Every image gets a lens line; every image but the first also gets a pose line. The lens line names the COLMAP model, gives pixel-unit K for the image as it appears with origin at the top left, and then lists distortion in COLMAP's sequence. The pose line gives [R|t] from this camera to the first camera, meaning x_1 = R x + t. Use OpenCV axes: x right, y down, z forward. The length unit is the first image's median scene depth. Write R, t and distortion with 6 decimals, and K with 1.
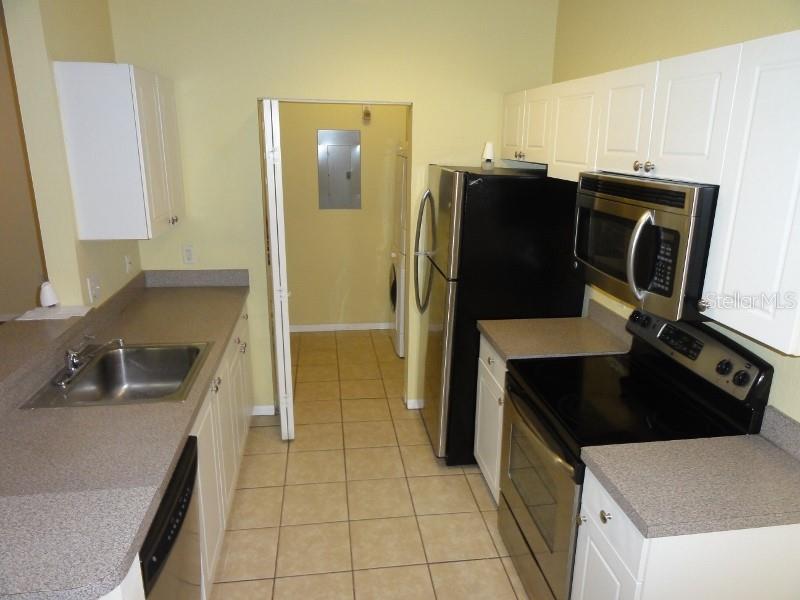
lens RADIAL K [[567.6, 0, 404.8], [0, 567.6, 296.9], [0, 0, 1]] dist [0.006571, -0.003973]
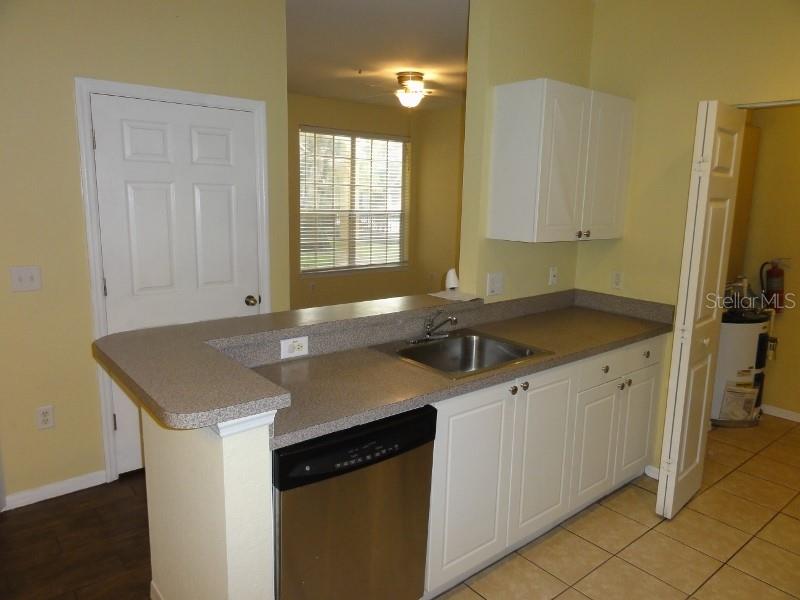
lens RADIAL K [[567.6, 0, 404.8], [0, 567.6, 296.9], [0, 0, 1]] dist [0.006571, -0.003973]
pose [[0.523482, 0.148083, -0.839070, 0.319638], [-0.246310, 0.969036, 0.017350, 0.034603], [0.815658, 0.197589, 0.543747, 0.271509]]
